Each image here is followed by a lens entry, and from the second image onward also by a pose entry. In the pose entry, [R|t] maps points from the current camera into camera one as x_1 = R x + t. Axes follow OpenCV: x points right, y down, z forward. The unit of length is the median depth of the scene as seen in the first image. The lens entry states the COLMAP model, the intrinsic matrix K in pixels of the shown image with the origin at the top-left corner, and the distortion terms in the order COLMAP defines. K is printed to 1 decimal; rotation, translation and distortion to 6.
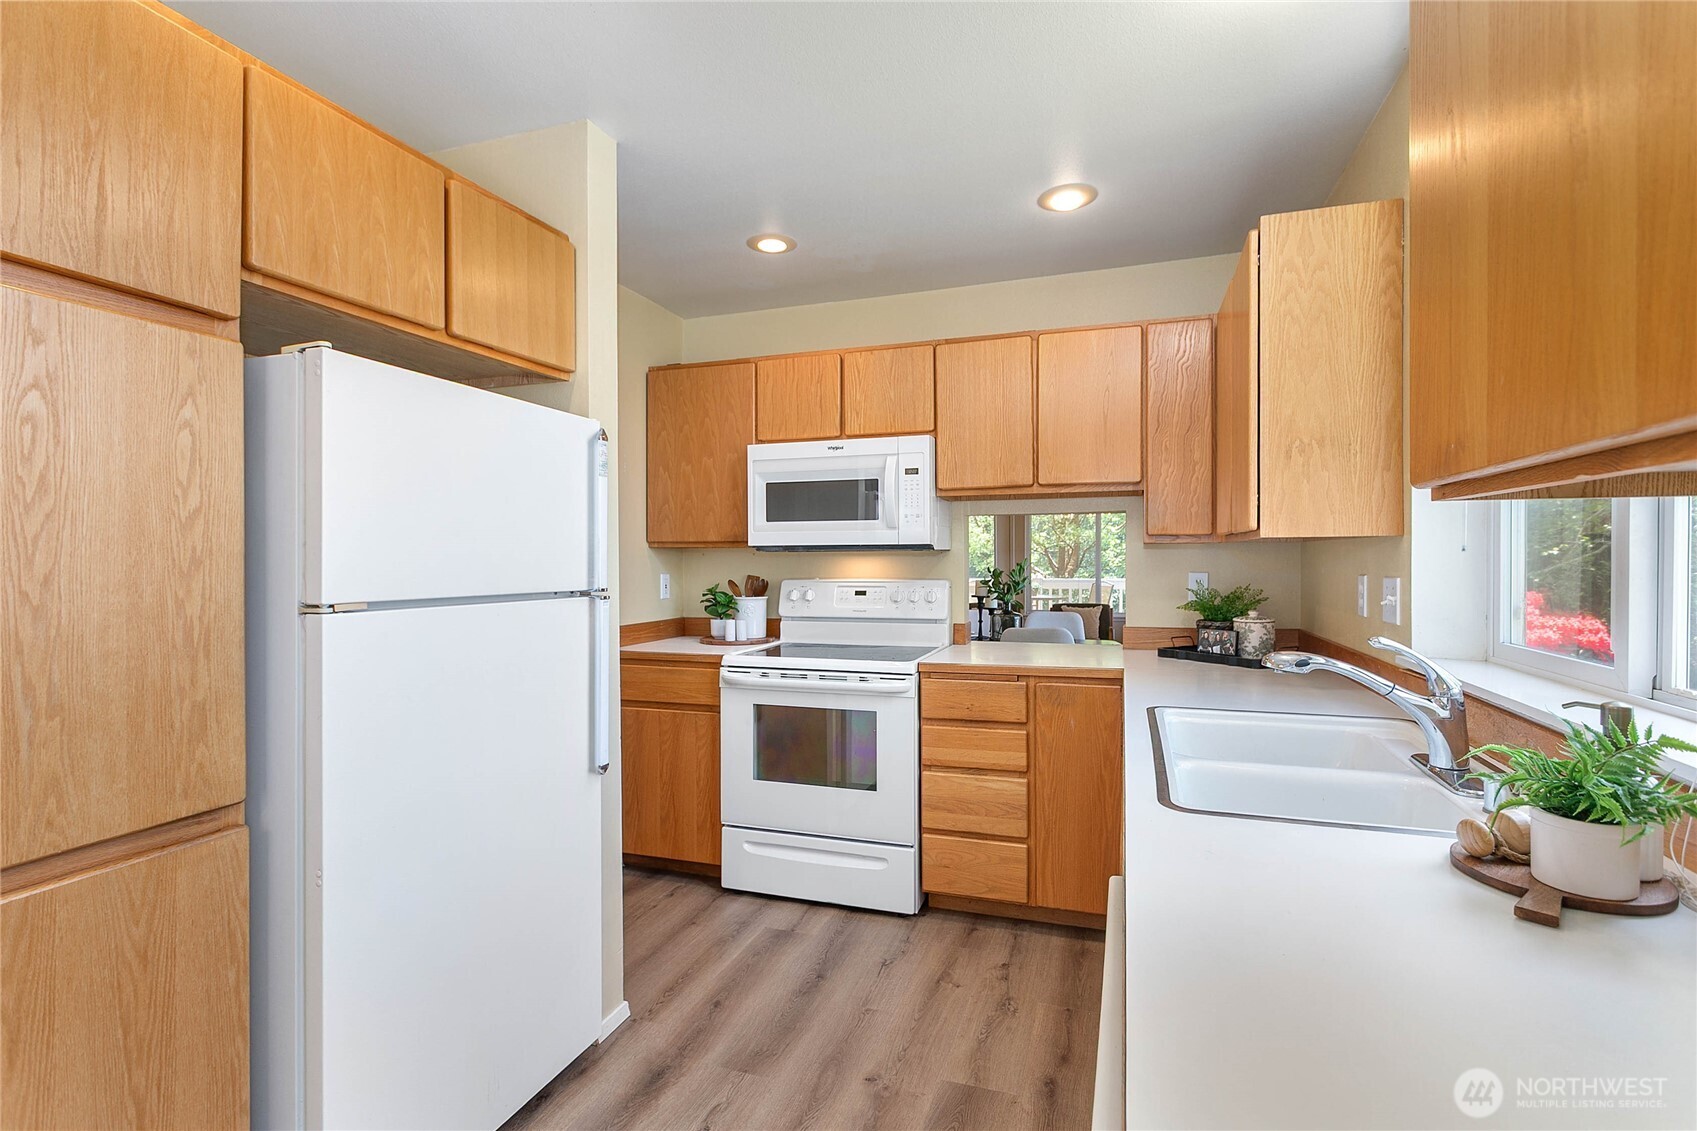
lens RADIAL K [[806.4, 0, 850.4], [0, 806.4, 562.3], [0, 0, 1]] dist [0.001825, 0.001208]
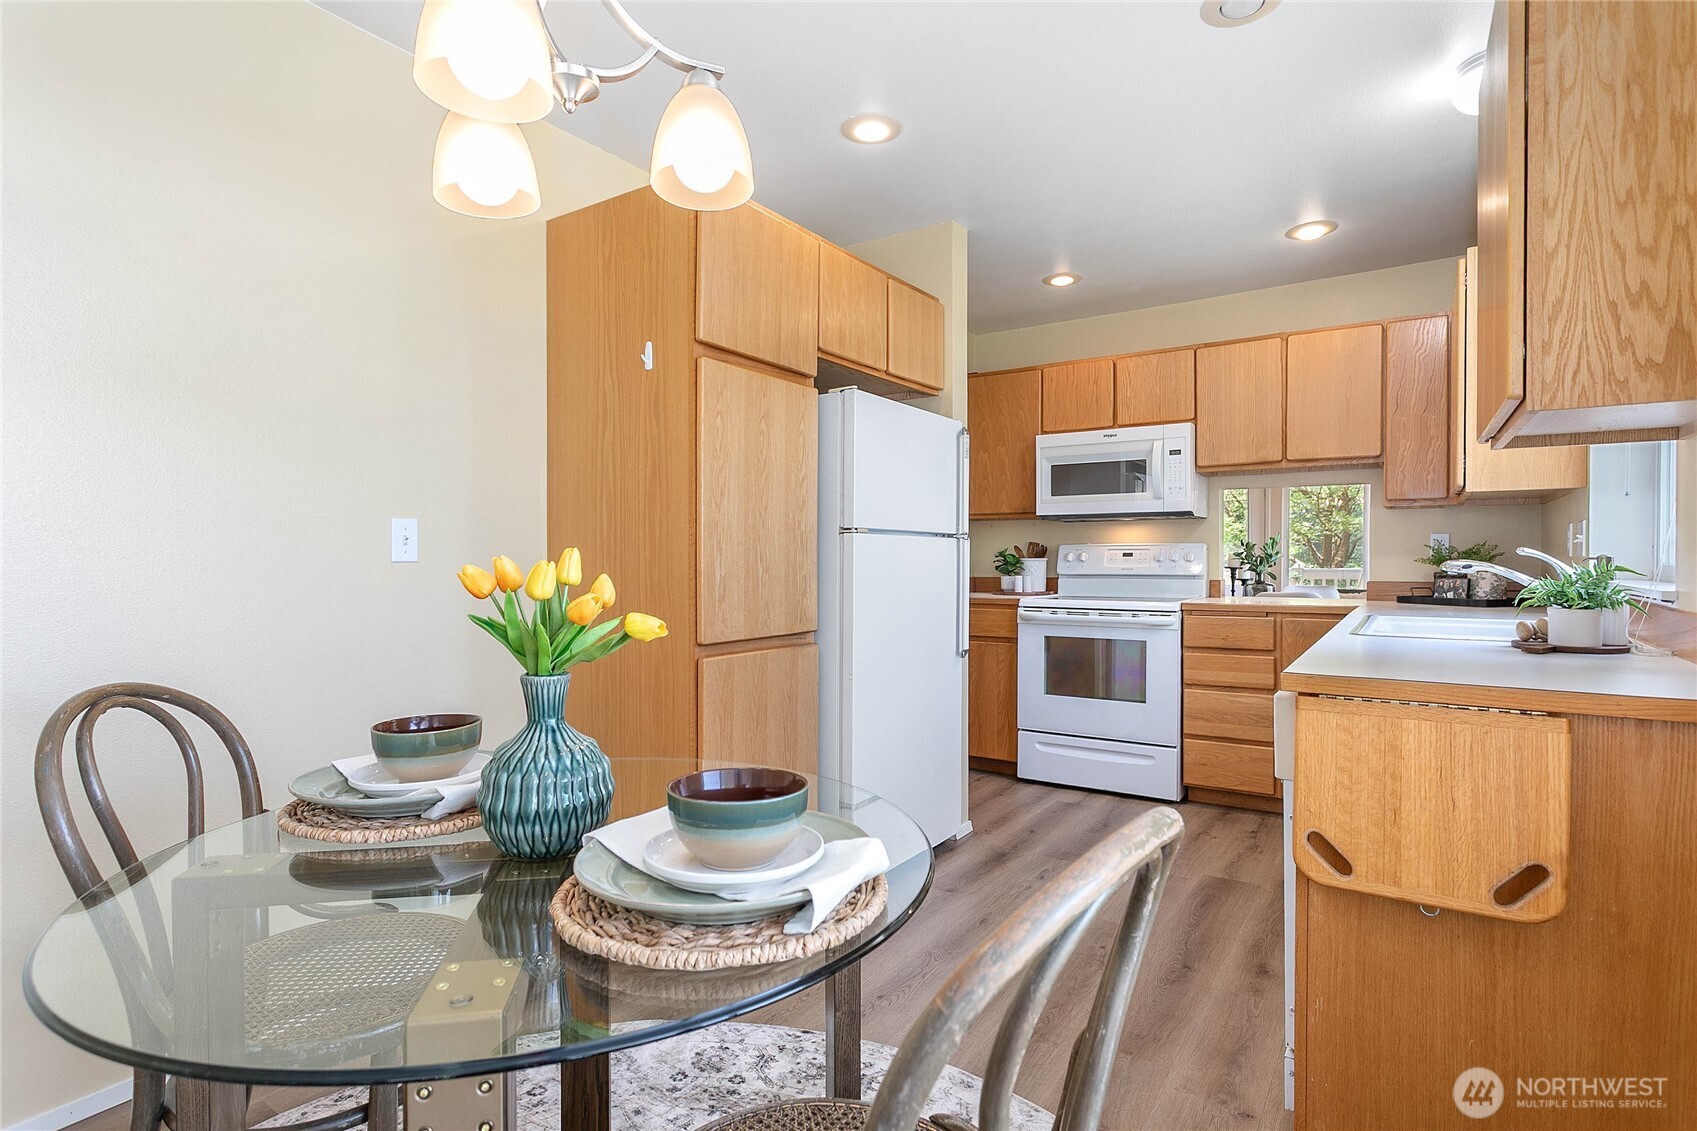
lens RADIAL K [[866.4, 0, 844.4], [0, 866.4, 567.6], [0, 0, 1]] dist [-0.002233, 0.001537]
pose [[0.966338, 0.005127, -0.257226, -0.074829], [-0.004109, 0.999981, 0.004495, 0.062971], [0.257244, -0.003287, 0.966341, -0.435013]]
